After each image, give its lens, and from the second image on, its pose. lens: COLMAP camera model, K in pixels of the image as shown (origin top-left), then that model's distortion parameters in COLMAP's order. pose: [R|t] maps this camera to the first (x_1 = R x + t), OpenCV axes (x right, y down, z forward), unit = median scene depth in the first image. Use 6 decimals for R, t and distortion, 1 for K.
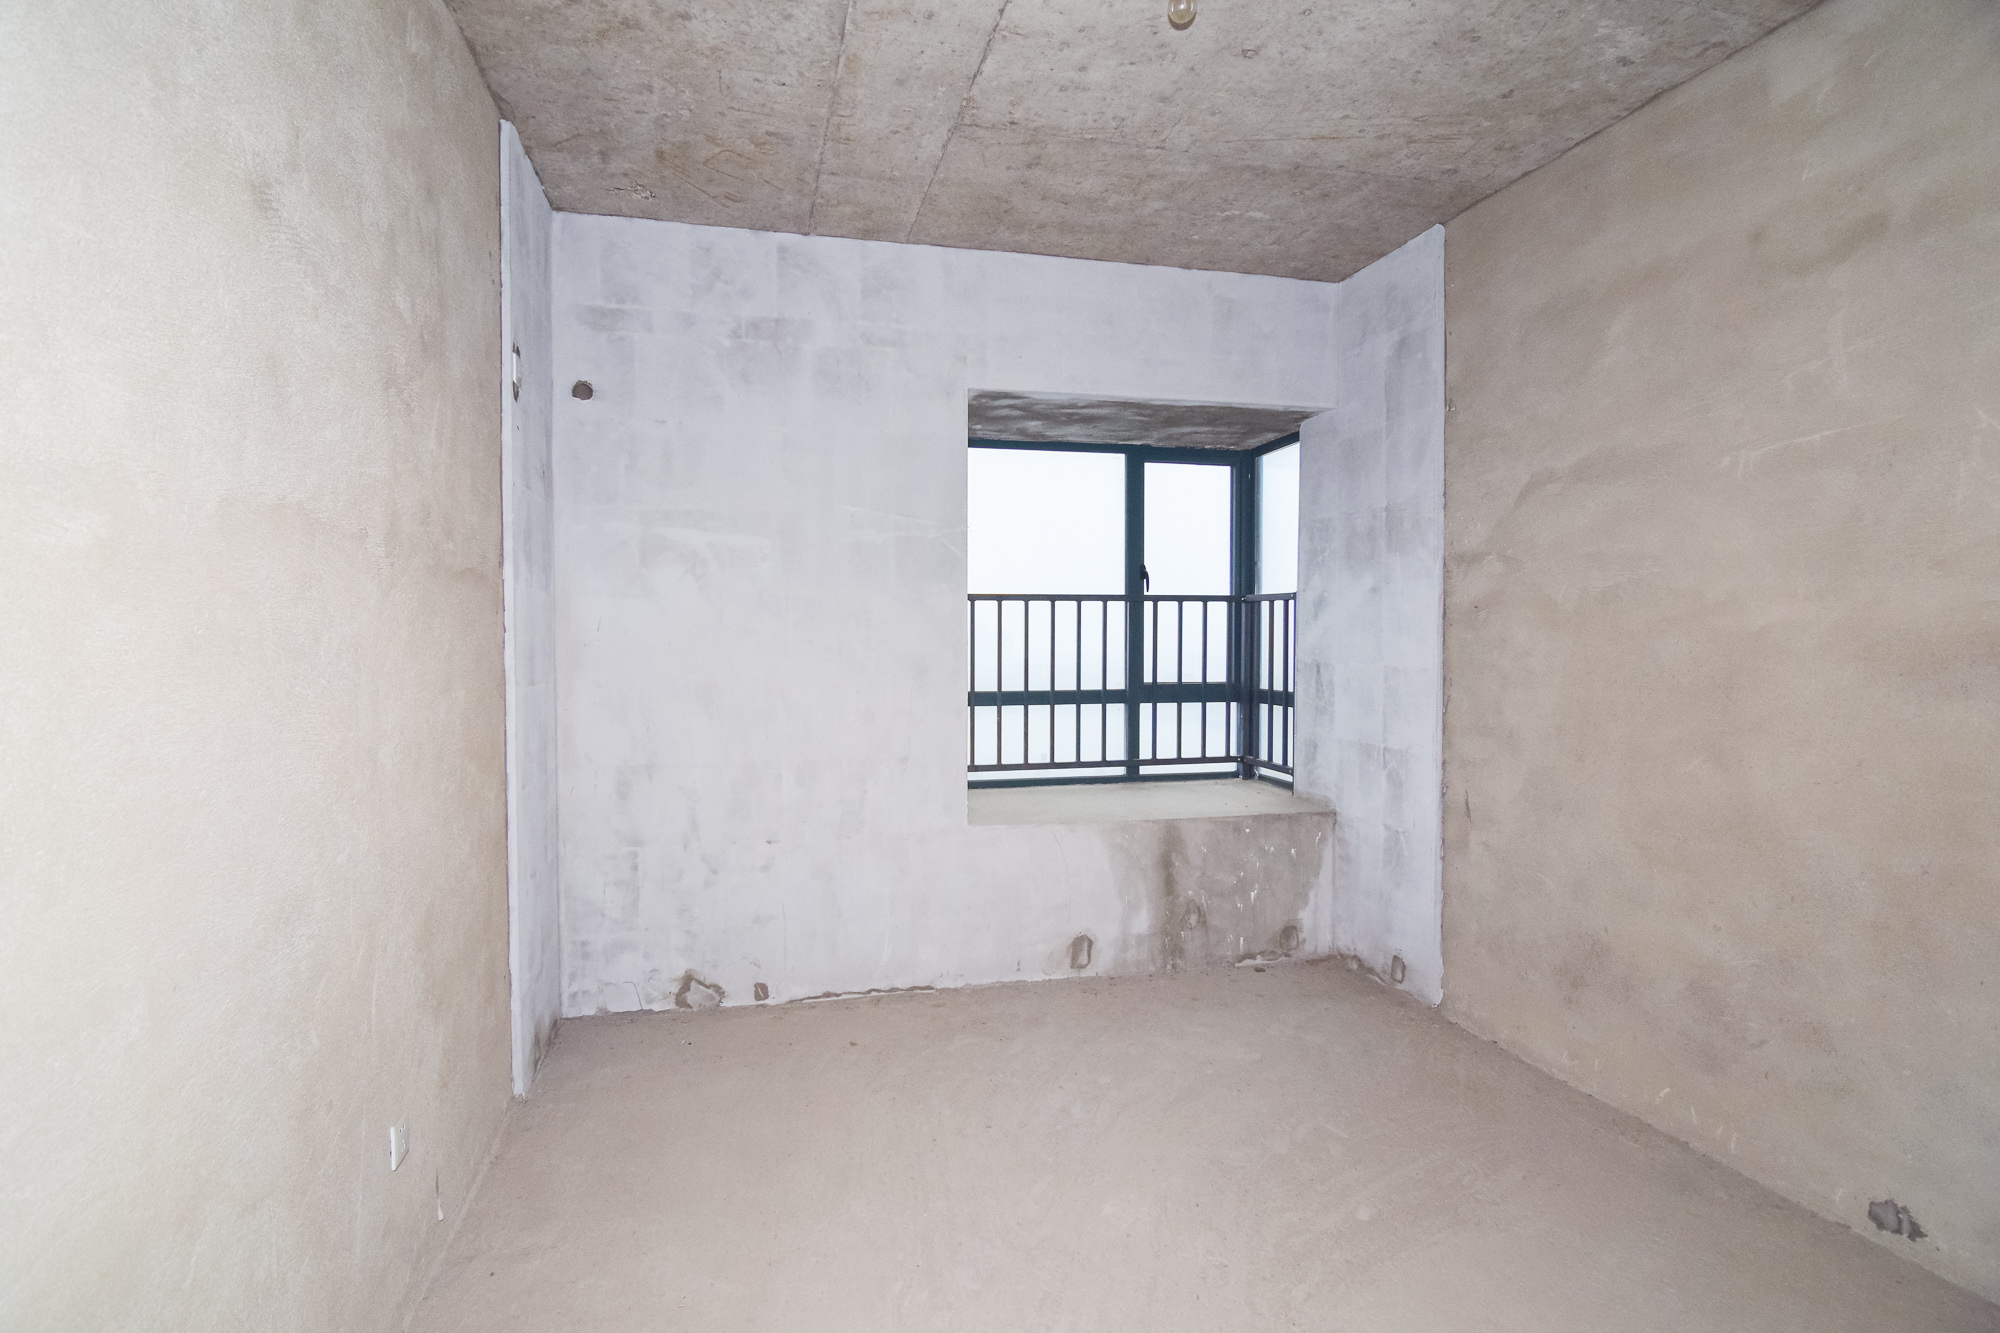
lens RADIAL K [[971.7, 0, 997.7], [0, 971.7, 666.1], [0, 0, 1]] dist [-0.005910, -0.001179]
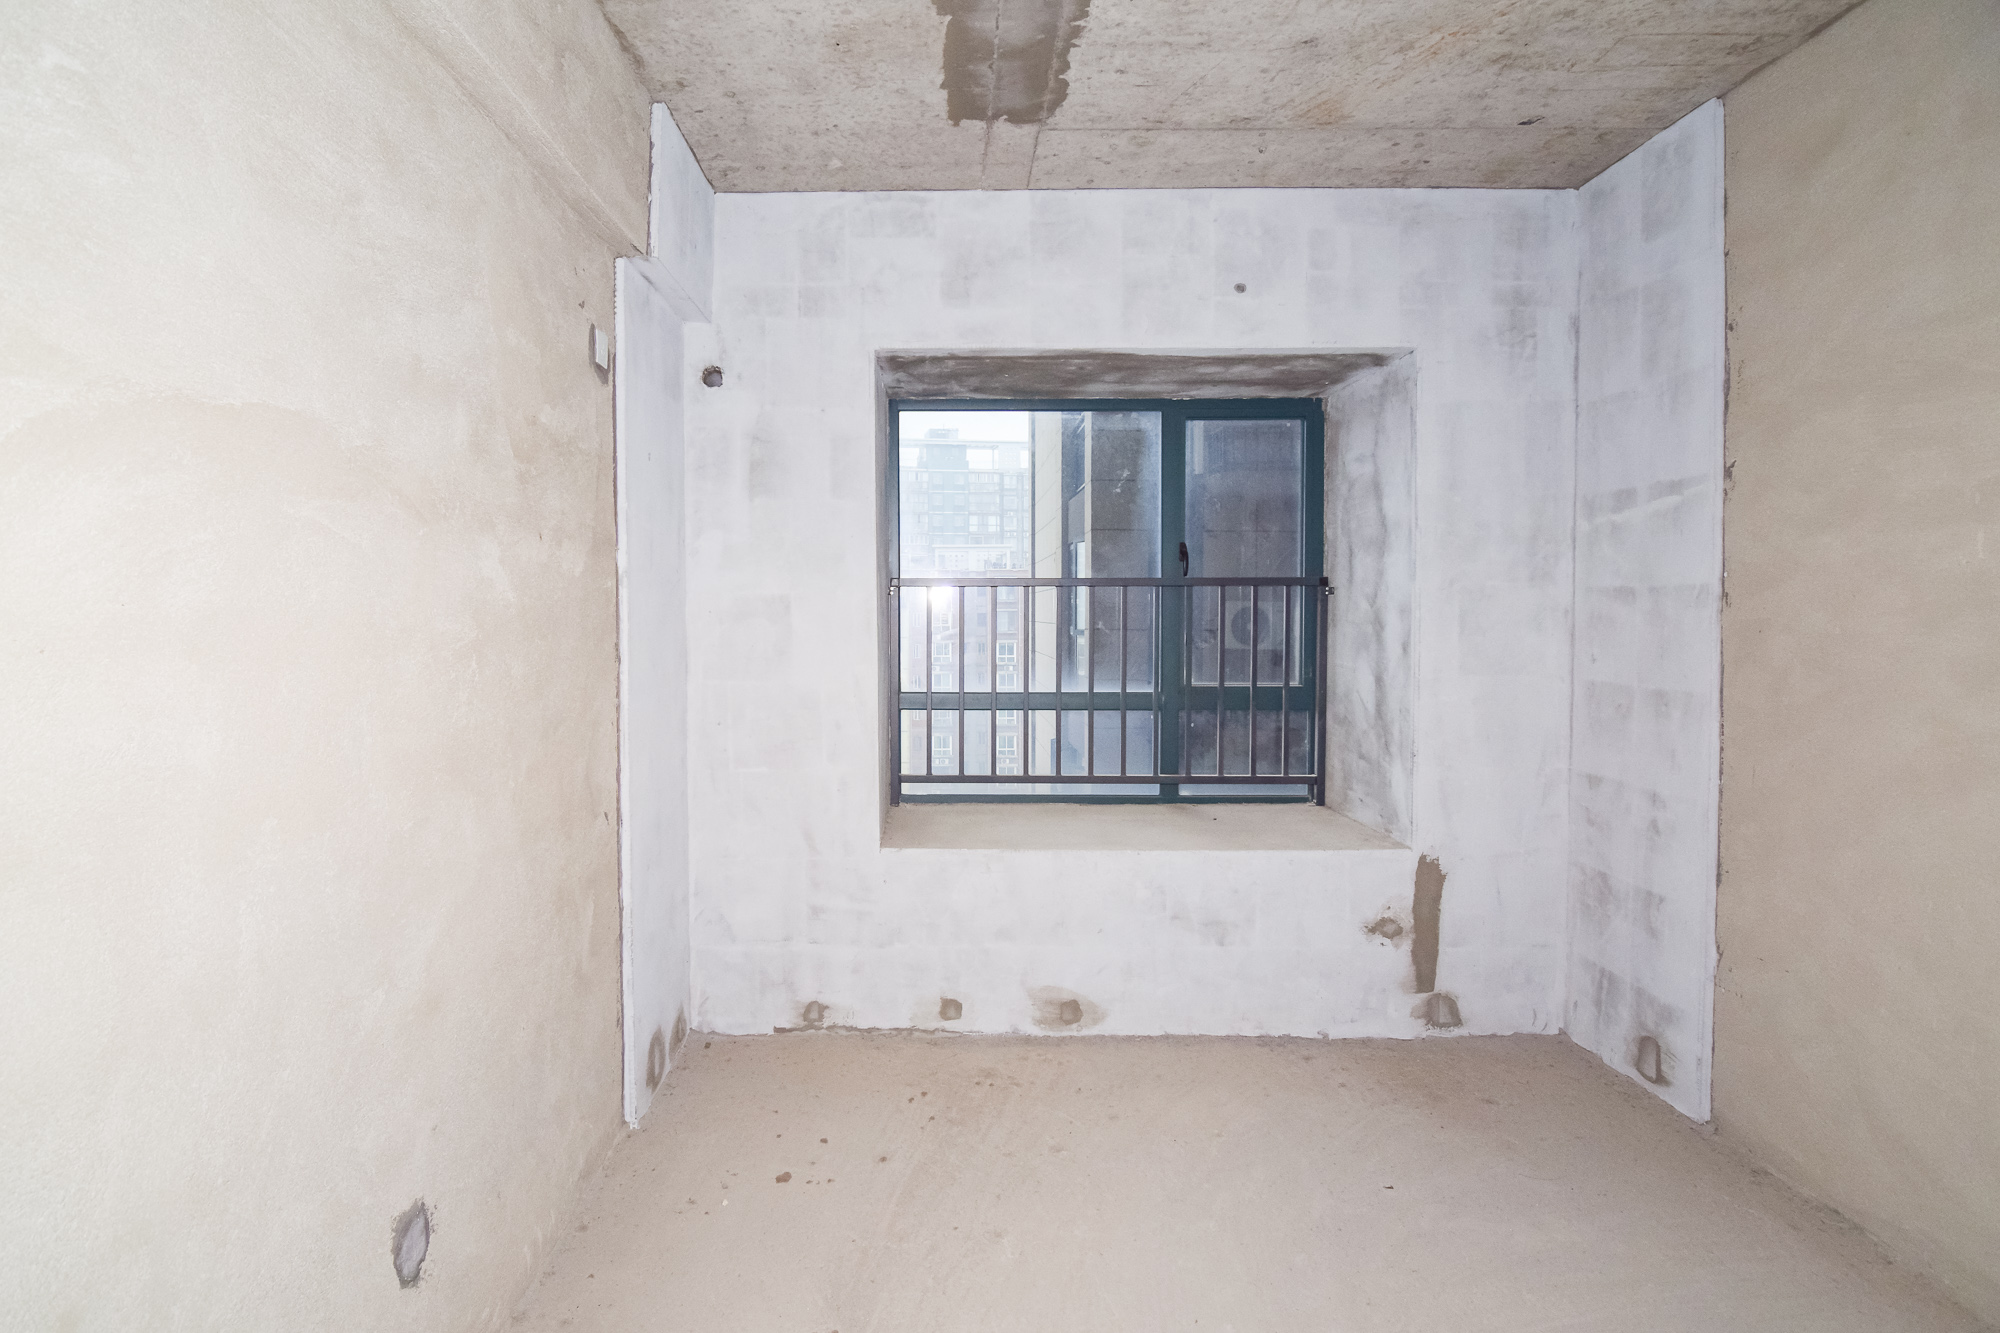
lens RADIAL K [[1092.1, 0, 994.0], [0, 1092.1, 622.1], [0, 0, 1]] dist [0.005542, 0.000569]
pose [[0.971850, -0.000425, -0.235601, 0.217401], [-0.008406, 0.999299, -0.036478, -0.001424], [0.235452, 0.037432, 0.971165, 0.047340]]
